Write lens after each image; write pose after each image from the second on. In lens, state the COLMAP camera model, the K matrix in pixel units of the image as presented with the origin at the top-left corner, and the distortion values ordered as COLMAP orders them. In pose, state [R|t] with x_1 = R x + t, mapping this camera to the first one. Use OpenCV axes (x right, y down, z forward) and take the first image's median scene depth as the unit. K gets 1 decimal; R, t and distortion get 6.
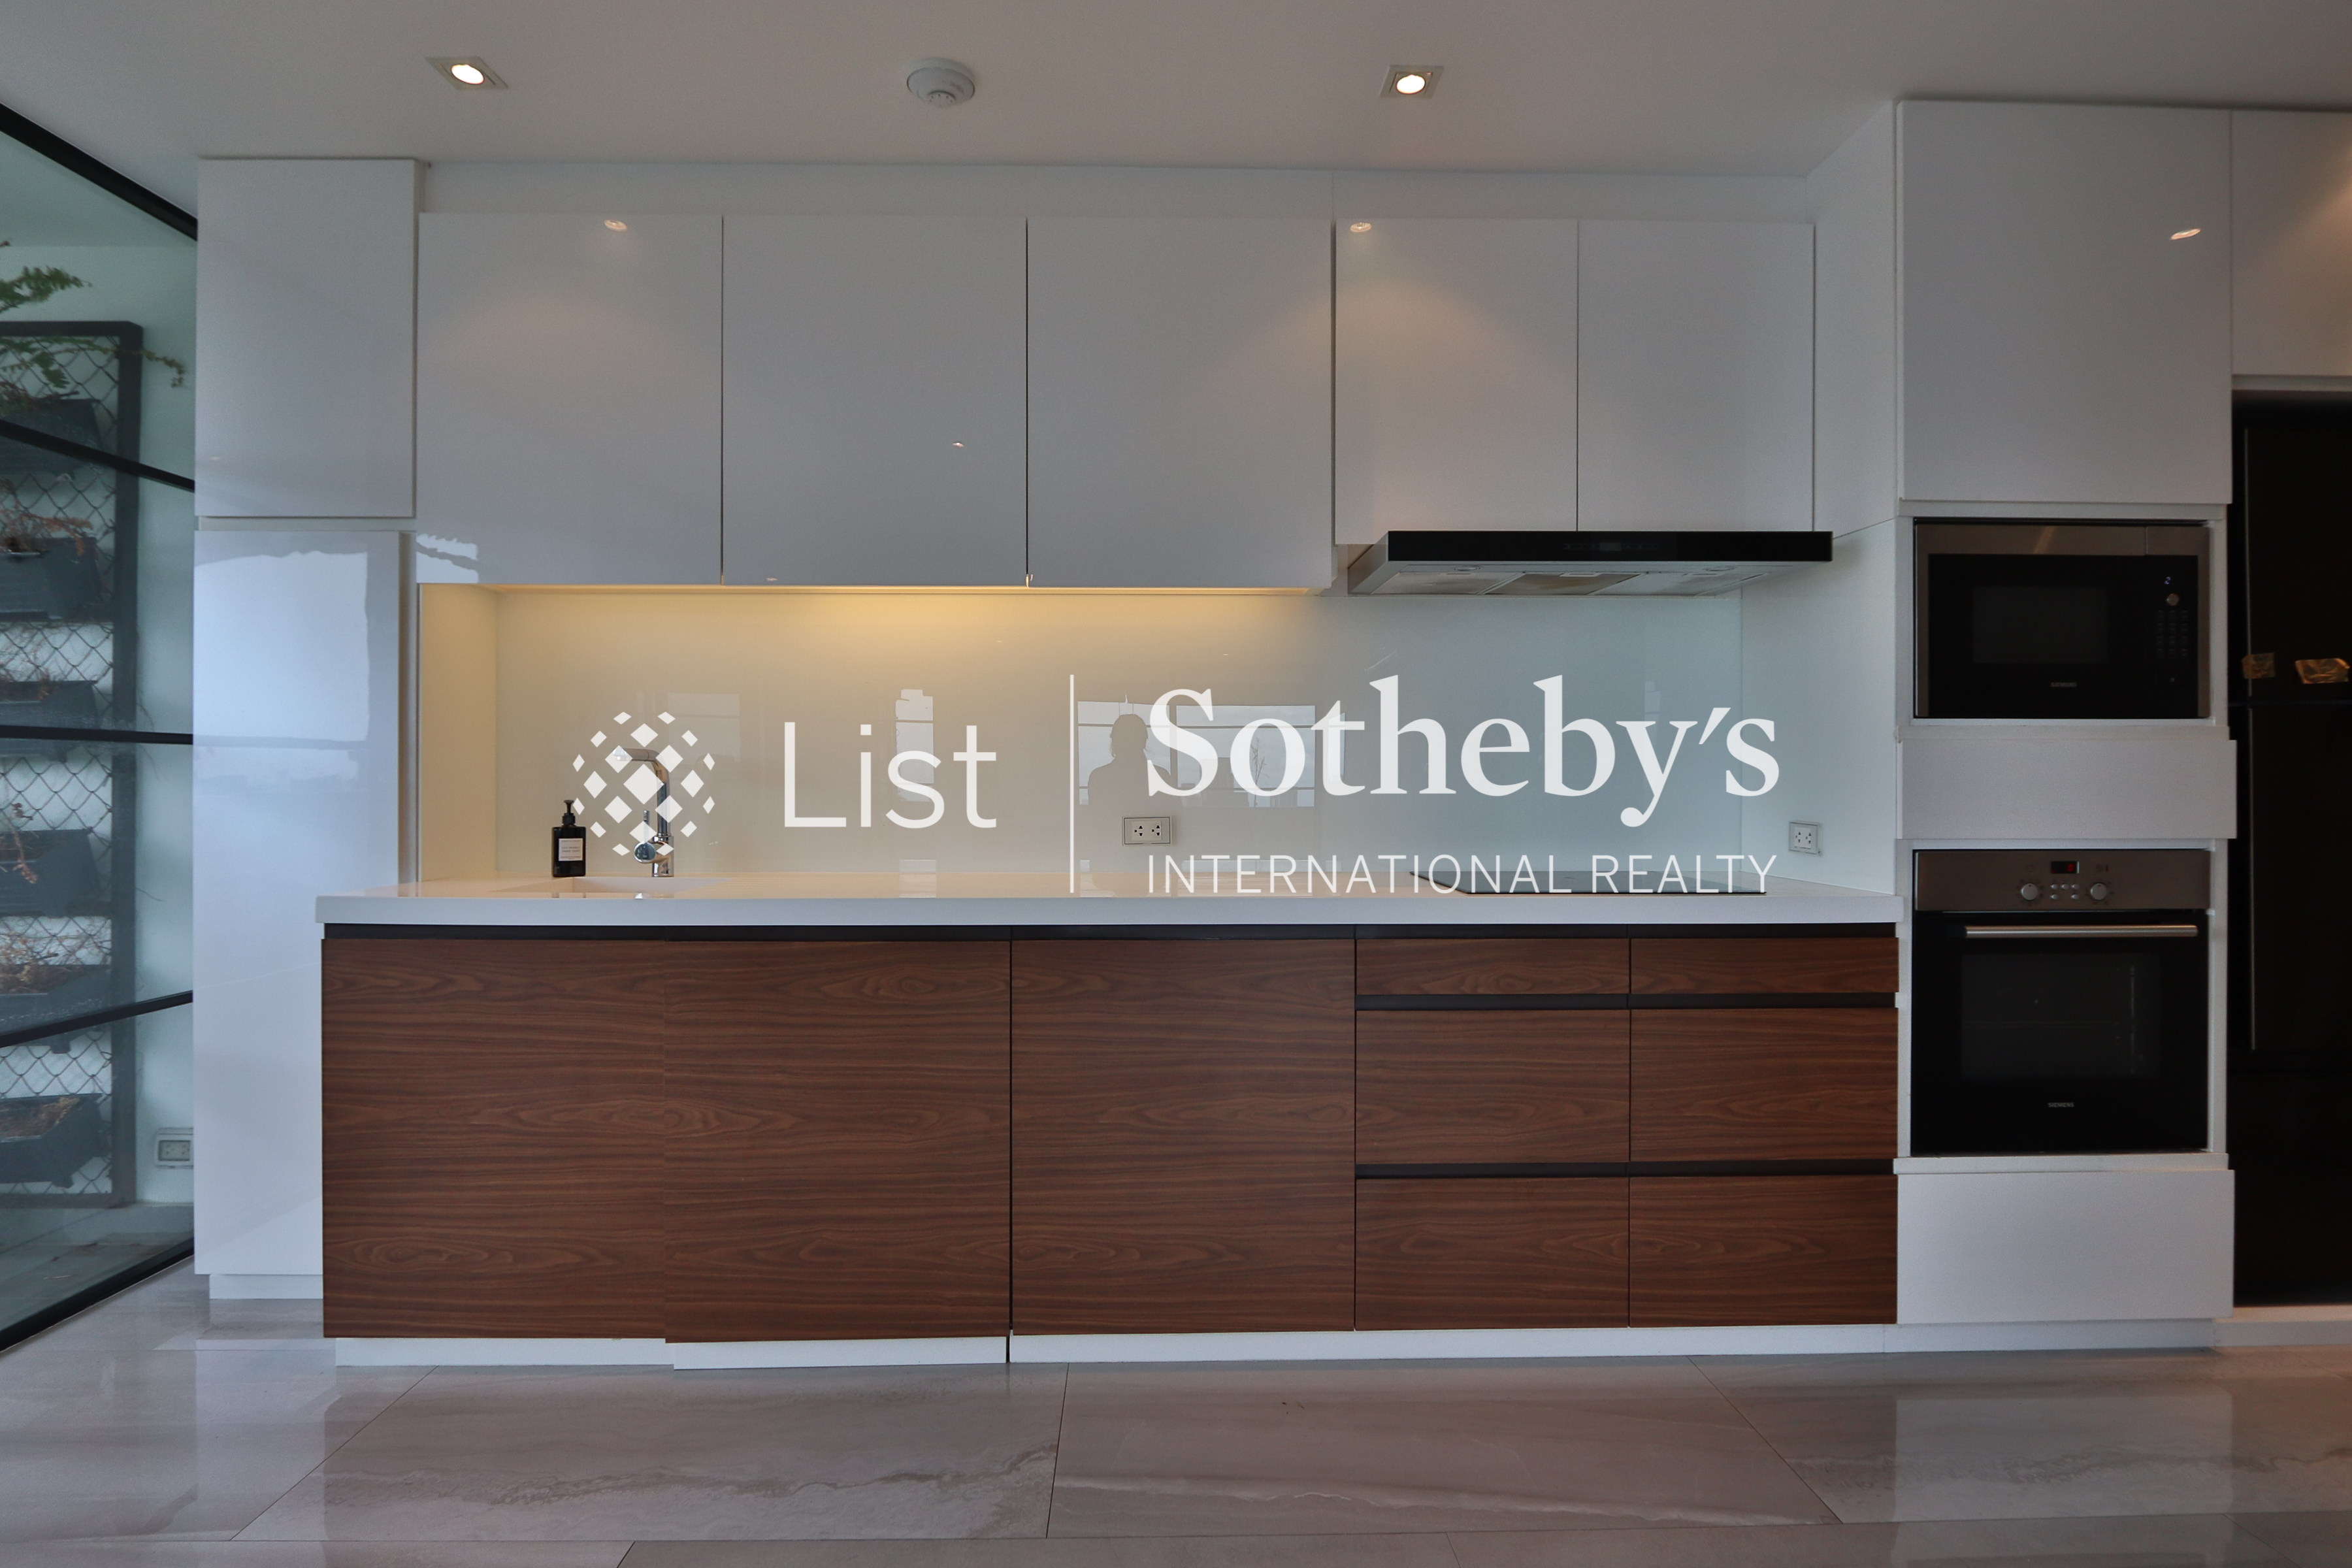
lens RADIAL K [[1234.9, 0, 1181.7], [0, 1234.9, 775.8], [0, 0, 1]] dist [-0.017796, 0.002616]
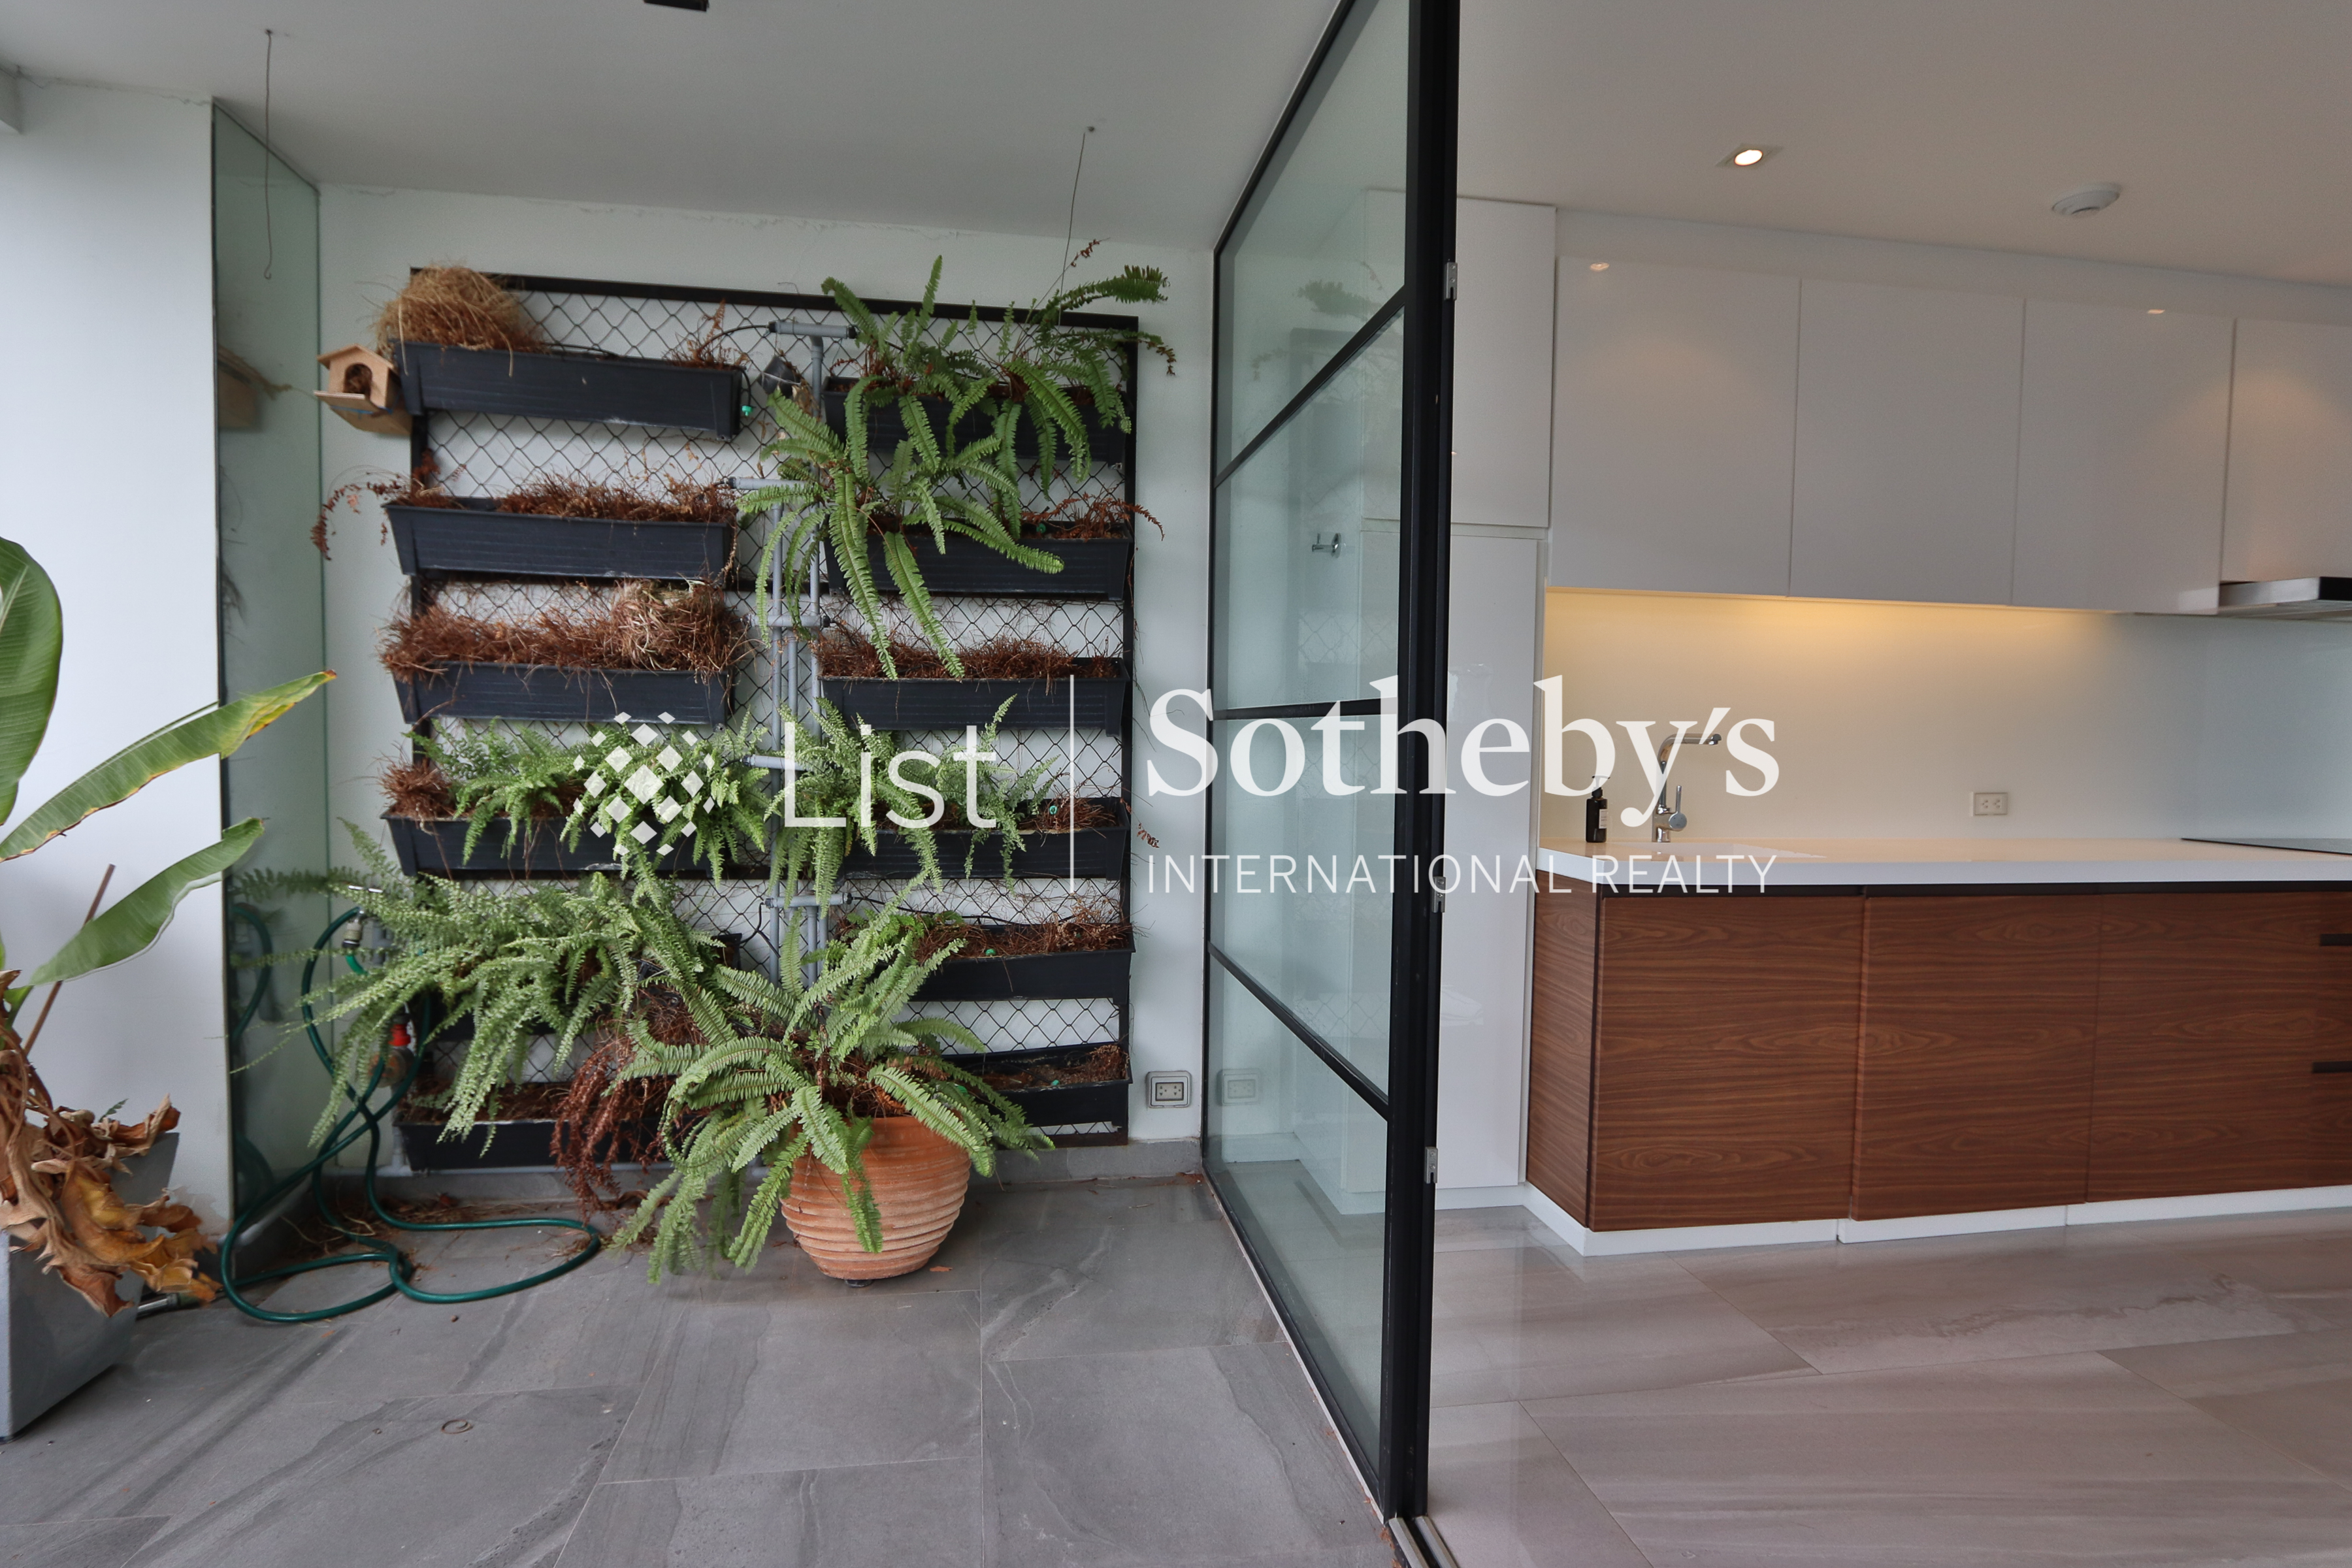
lens RADIAL K [[1234.9, 0, 1164.2], [0, 1234.9, 775.8], [0, 0, 1]] dist [-0.017796, 0.002616]
pose [[0.990013, 0.009913, 0.140625, -1.273689], [-0.015521, 0.999125, 0.038838, -0.022687], [-0.140117, -0.040633, 0.989301, -0.104458]]
